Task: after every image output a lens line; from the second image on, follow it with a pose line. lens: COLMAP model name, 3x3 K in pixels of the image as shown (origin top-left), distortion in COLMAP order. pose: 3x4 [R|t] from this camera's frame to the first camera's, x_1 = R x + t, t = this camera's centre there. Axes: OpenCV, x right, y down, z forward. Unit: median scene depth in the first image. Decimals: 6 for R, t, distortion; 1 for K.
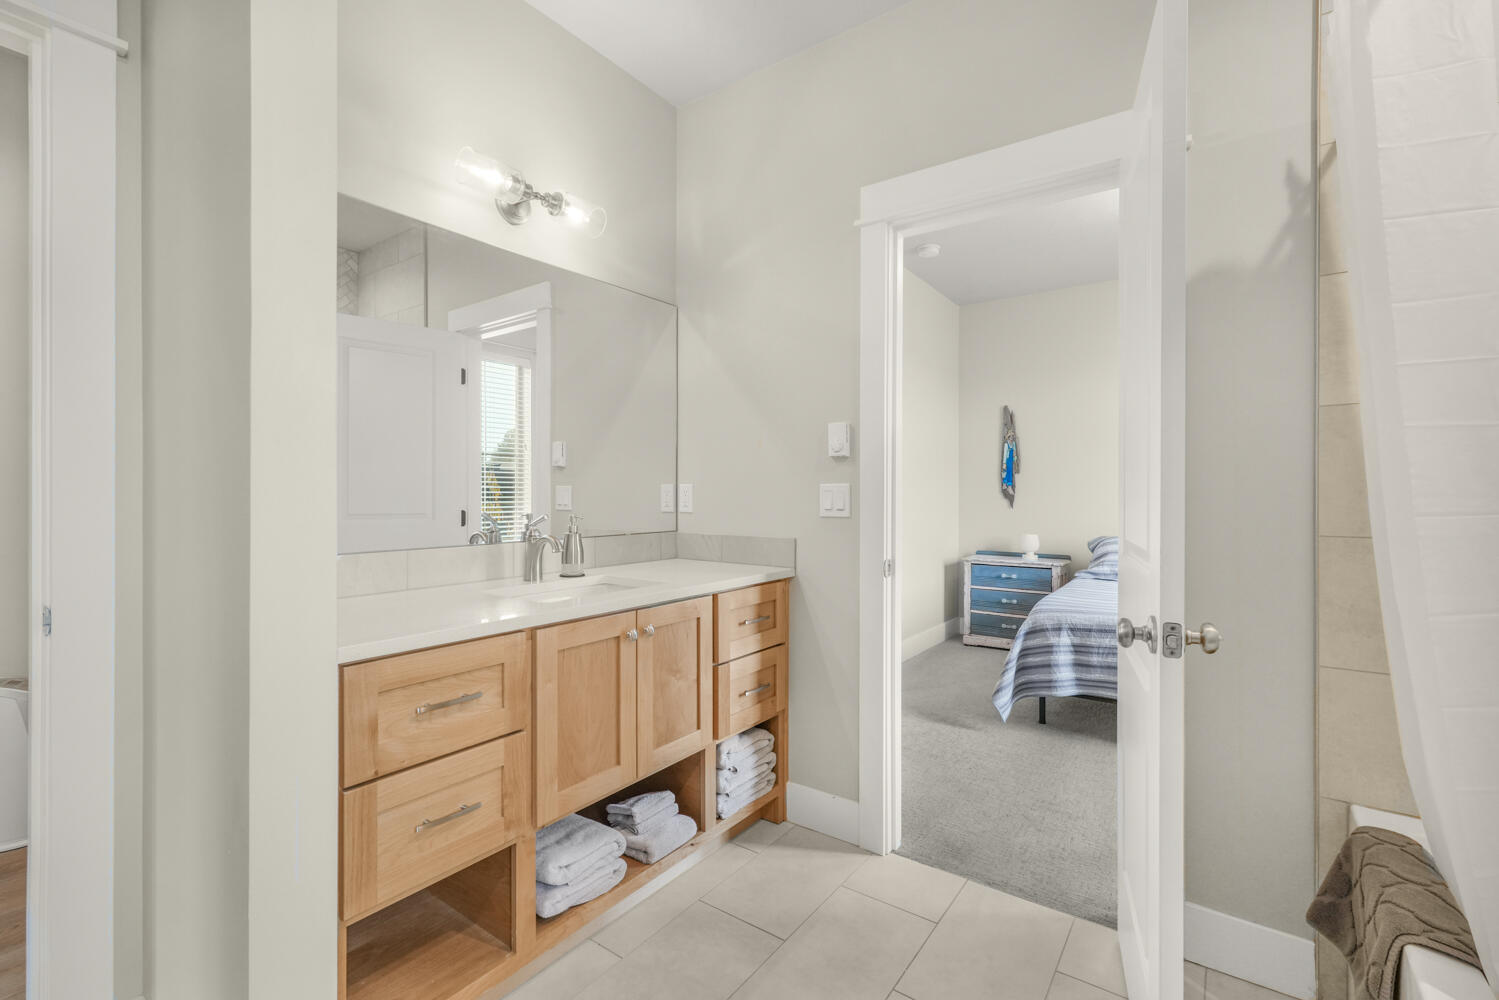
lens RADIAL K [[673.5, 0, 748.9], [0, 673.5, 495.9], [0, 0, 1]] dist [-0.001272, -0.000007]
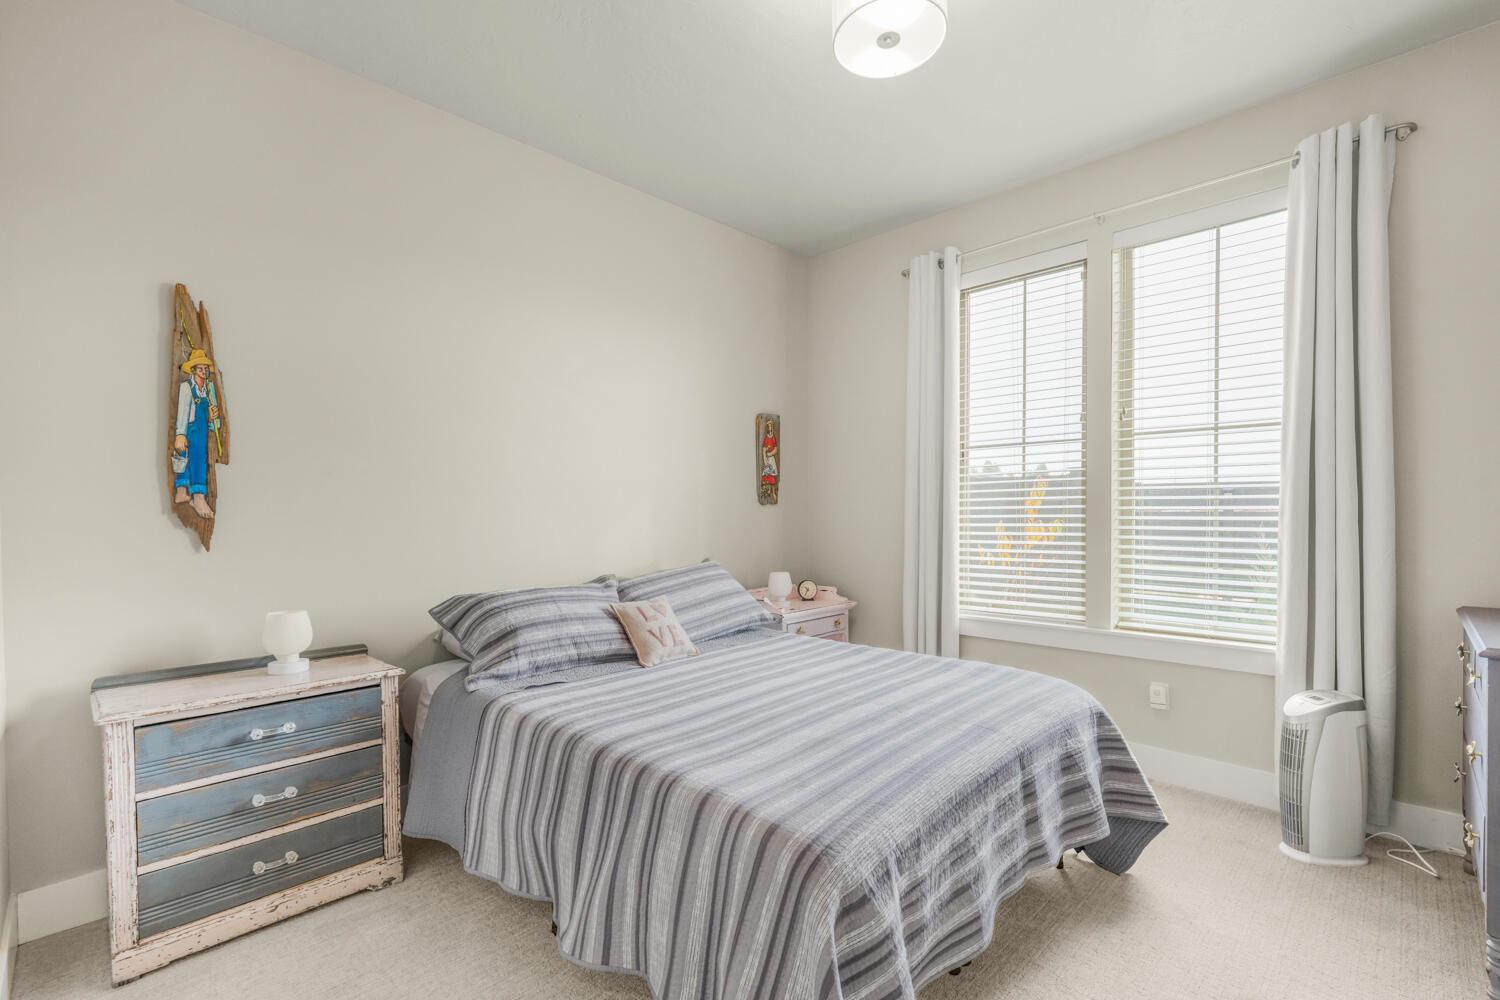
lens RADIAL K [[671.3, 0, 747.7], [0, 671.3, 516.3], [0, 0, 1]] dist [-0.001204, -0.000246]
pose [[0.151857, -0.018025, 0.988238, 0.051125], [0.009124, 0.999817, 0.016834, -0.005687], [-0.988360, 0.006461, 0.151993, 0.629663]]
